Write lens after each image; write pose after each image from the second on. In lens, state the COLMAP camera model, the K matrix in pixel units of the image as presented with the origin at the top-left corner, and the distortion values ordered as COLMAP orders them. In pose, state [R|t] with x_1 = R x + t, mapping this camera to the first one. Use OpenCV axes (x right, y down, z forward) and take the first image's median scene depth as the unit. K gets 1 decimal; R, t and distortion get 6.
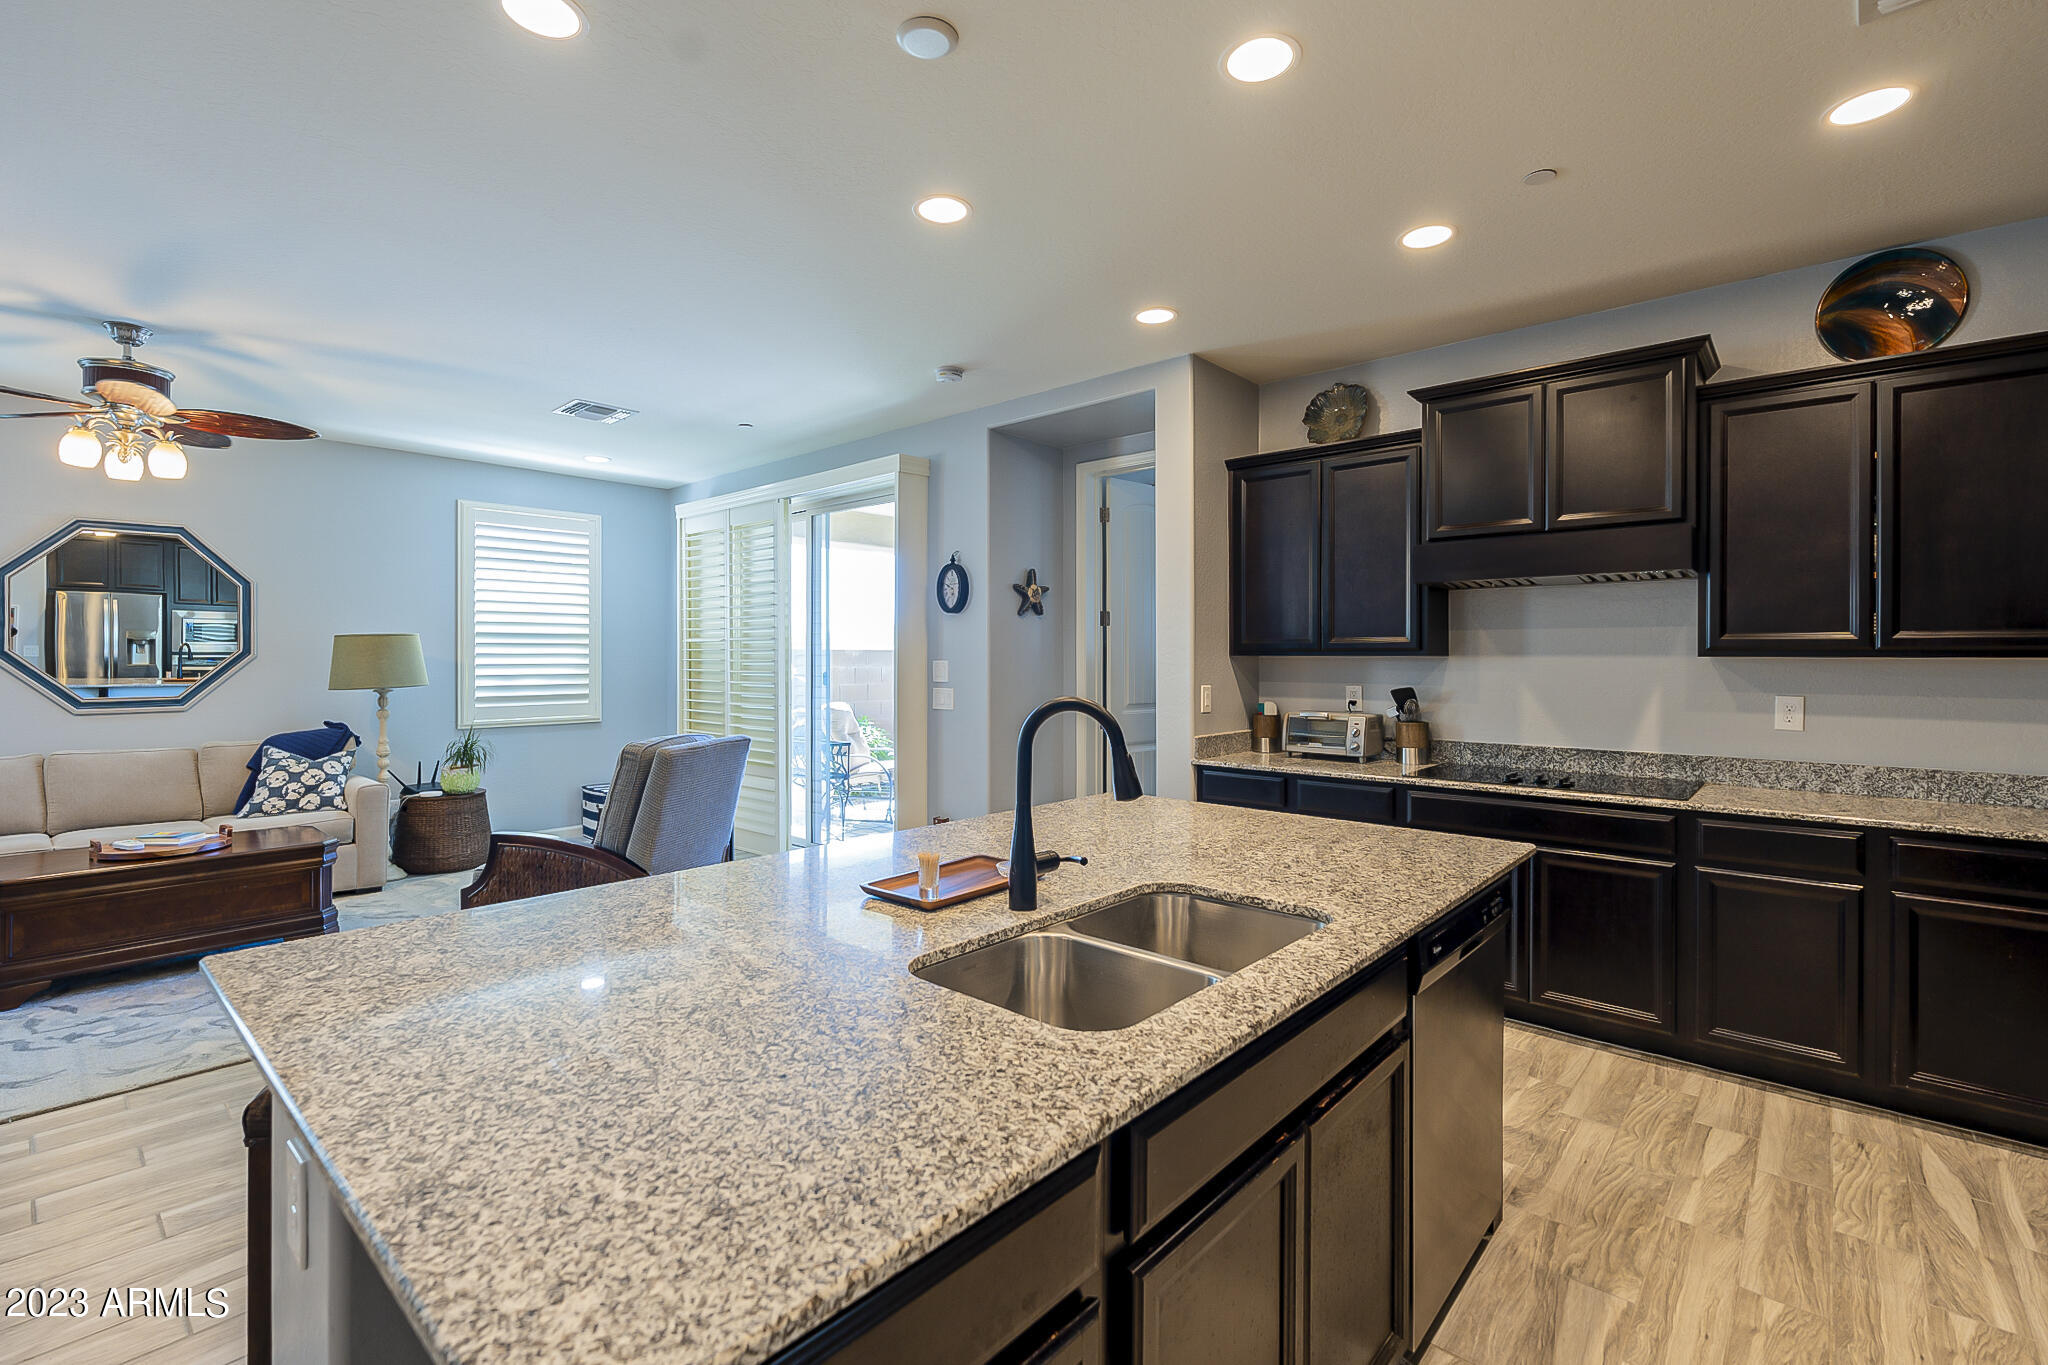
lens RADIAL K [[900.6, 0, 1023.7], [0, 900.6, 667.0], [0, 0, 1]] dist [0.009898, -0.000611]
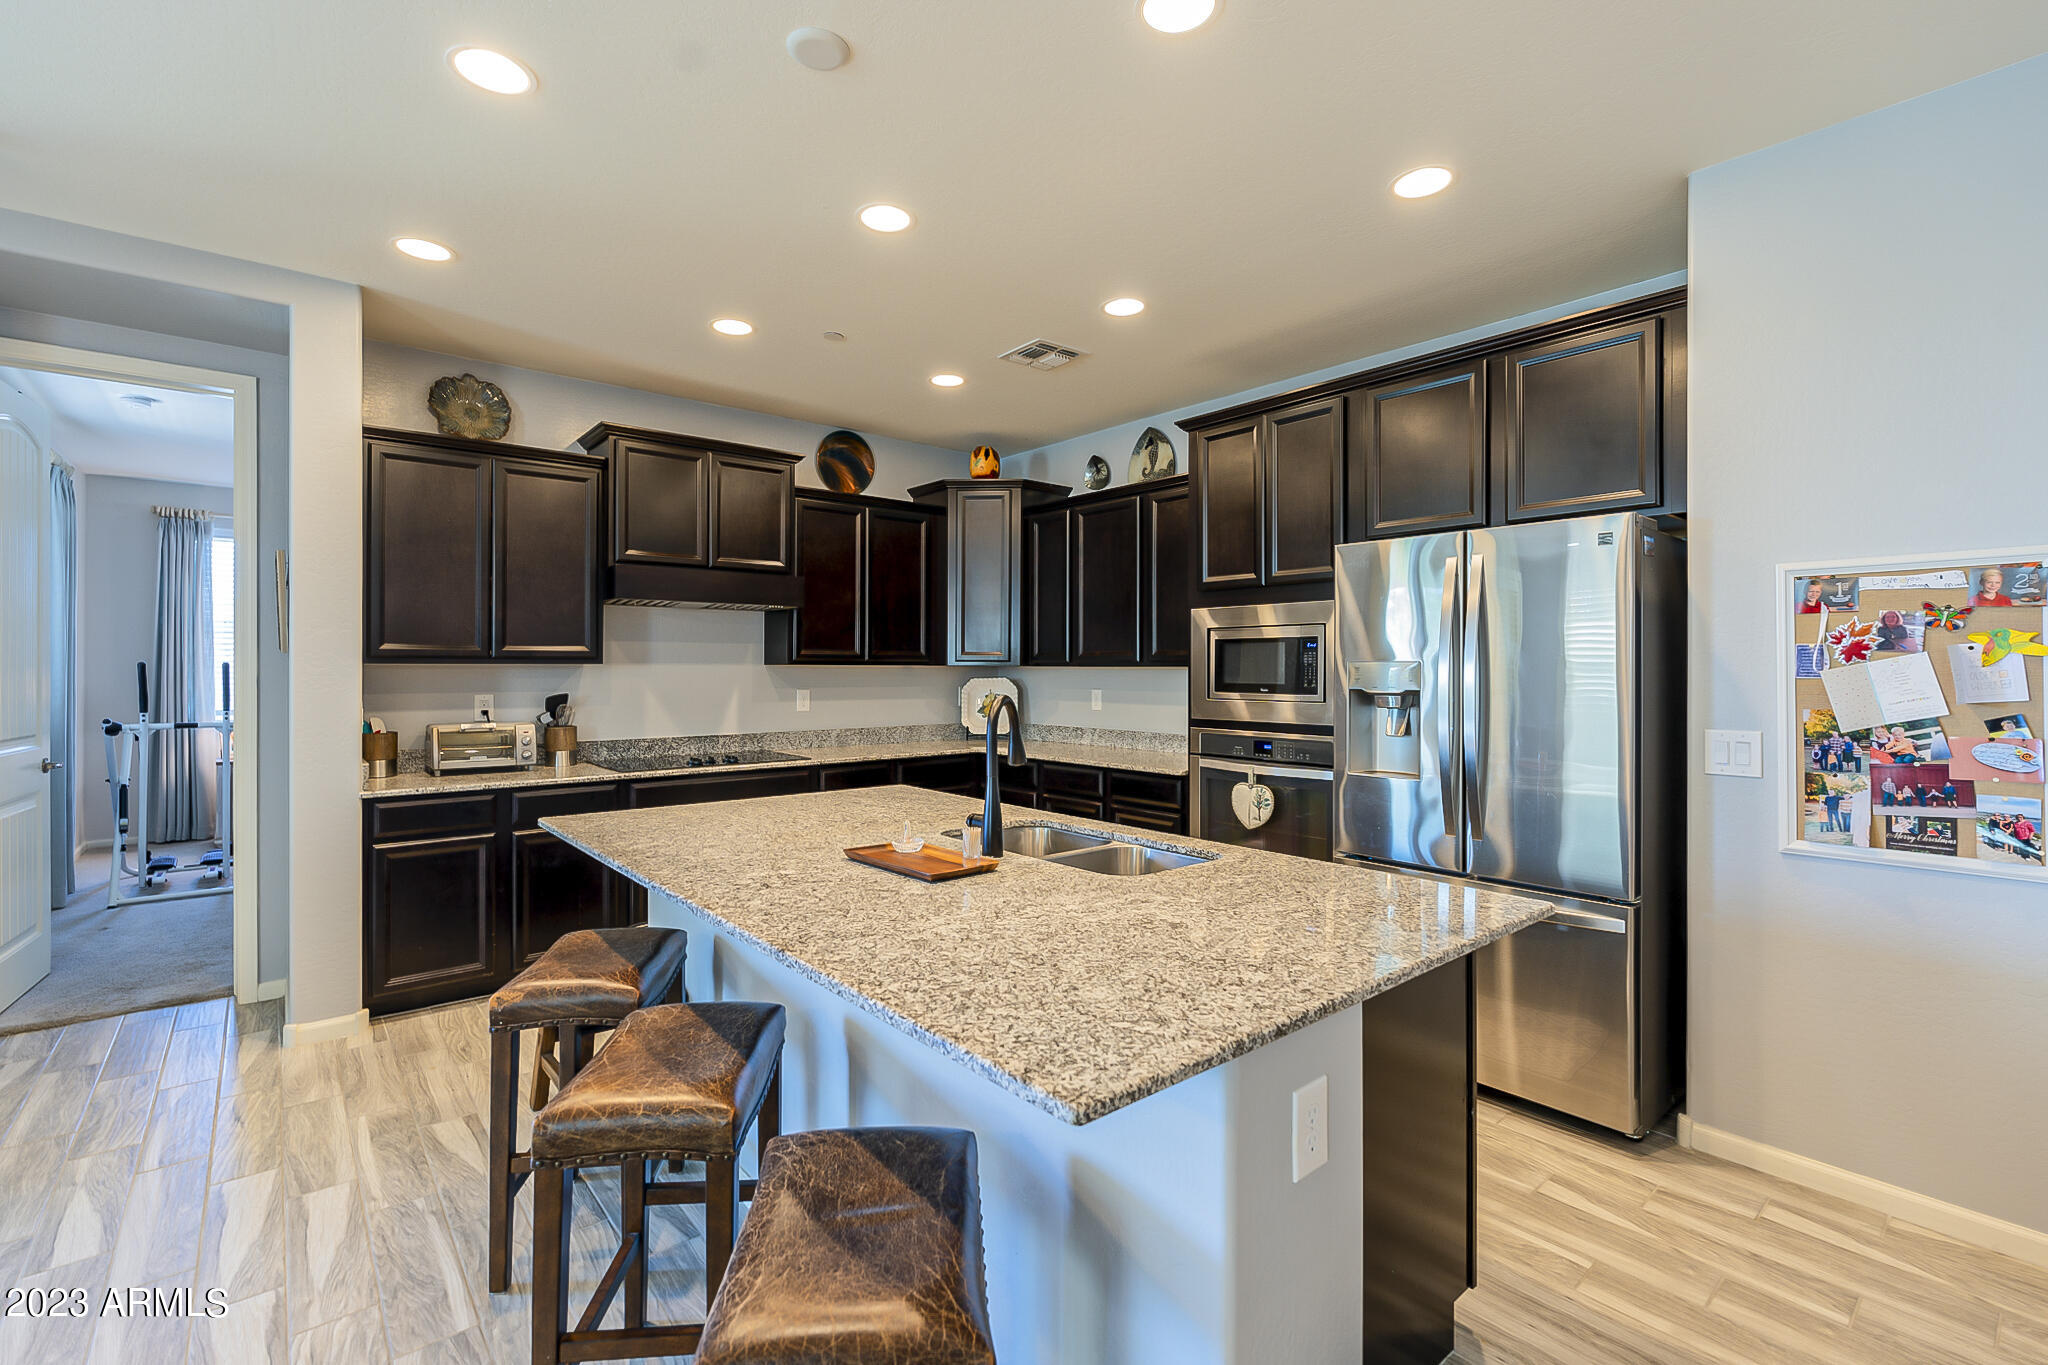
lens RADIAL K [[900.6, 0, 1023.7], [0, 900.6, 667.0], [0, 0, 1]] dist [0.009898, -0.000611]
pose [[0.135829, -0.000211, 0.990732, -0.642794], [0.009736, 0.999952, -0.001122, -0.002336], [-0.990684, 0.009798, 0.135825, 0.386477]]
